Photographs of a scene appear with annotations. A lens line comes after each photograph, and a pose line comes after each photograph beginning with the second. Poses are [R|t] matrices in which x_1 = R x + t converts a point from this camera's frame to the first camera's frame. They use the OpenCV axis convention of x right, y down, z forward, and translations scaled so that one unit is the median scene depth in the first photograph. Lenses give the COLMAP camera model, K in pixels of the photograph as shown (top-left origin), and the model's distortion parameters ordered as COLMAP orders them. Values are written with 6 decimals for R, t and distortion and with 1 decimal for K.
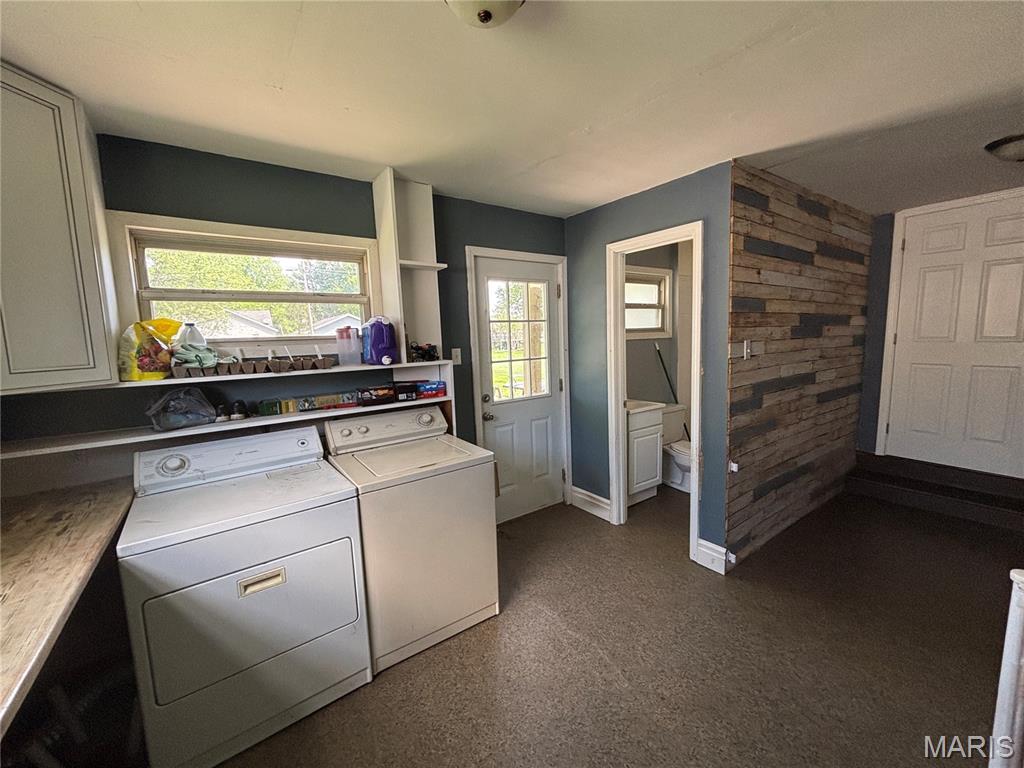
lens RADIAL K [[420.0, 0, 513.2], [0, 420.0, 386.0], [0, 0, 1]] dist [-0.002018, 0.001922]
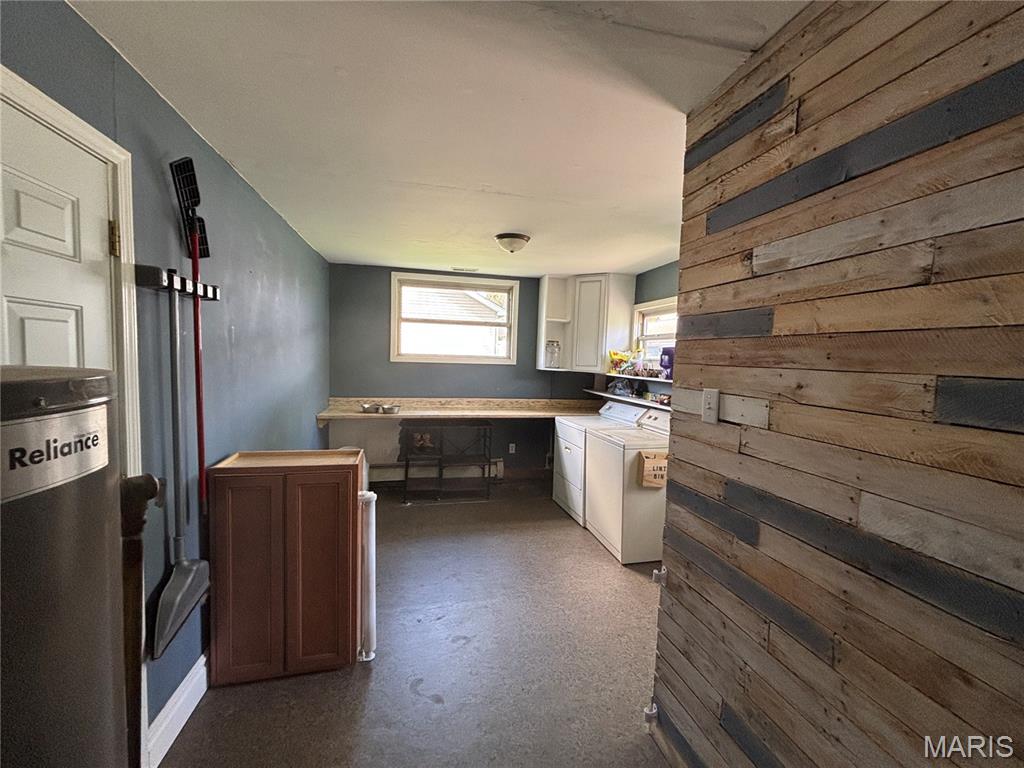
lens RADIAL K [[420.0, 0, 511.1], [0, 420.0, 383.3], [0, 0, 1]] dist [-0.002018, 0.001922]
pose [[-0.391576, 0.080000, -0.916662, 1.467613], [-0.124218, 0.982498, 0.138809, -0.201310], [0.911723, 0.168220, -0.374785, 1.214148]]
